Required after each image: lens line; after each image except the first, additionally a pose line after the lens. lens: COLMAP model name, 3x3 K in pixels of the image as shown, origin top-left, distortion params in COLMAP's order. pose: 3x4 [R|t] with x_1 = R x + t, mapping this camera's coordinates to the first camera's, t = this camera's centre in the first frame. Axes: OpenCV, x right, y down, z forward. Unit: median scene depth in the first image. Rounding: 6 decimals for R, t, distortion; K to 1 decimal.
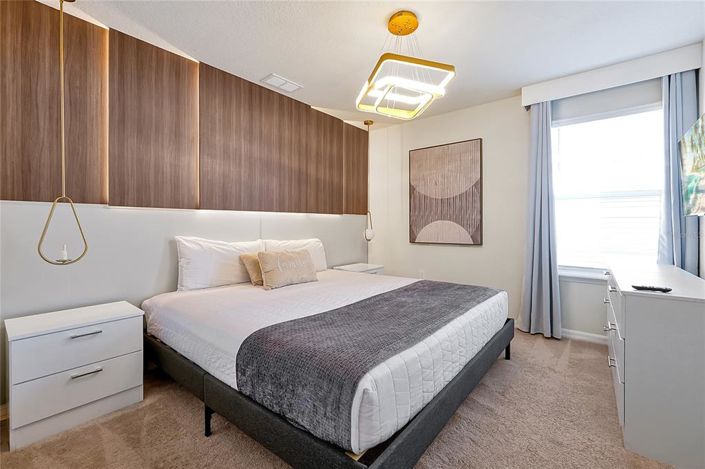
lens RADIAL K [[306.2, 0, 352.7], [0, 306.2, 227.6], [0, 0, 1]] dist [-0.000691, 0.000035]
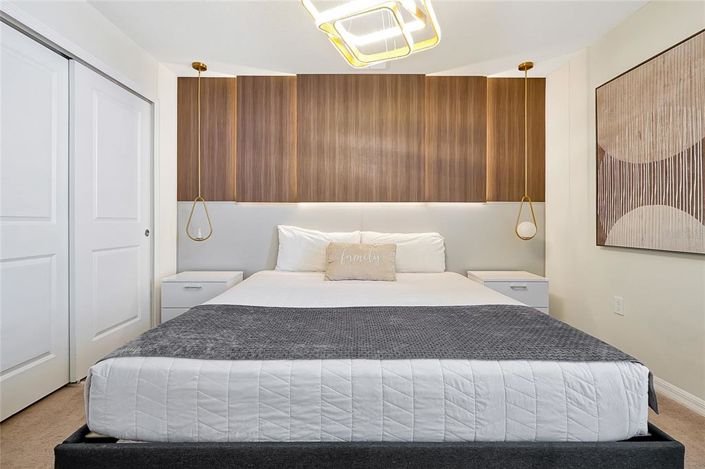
lens RADIAL K [[318.0, 0, 355.5], [0, 318.0, 223.1], [0, 0, 1]] dist [0.003452, 0.000625]
pose [[0.641694, 0.006703, -0.766931, 0.440441], [-0.008158, 0.999965, 0.001915, 0.011290], [0.766917, 0.005028, 0.641726, 0.314508]]
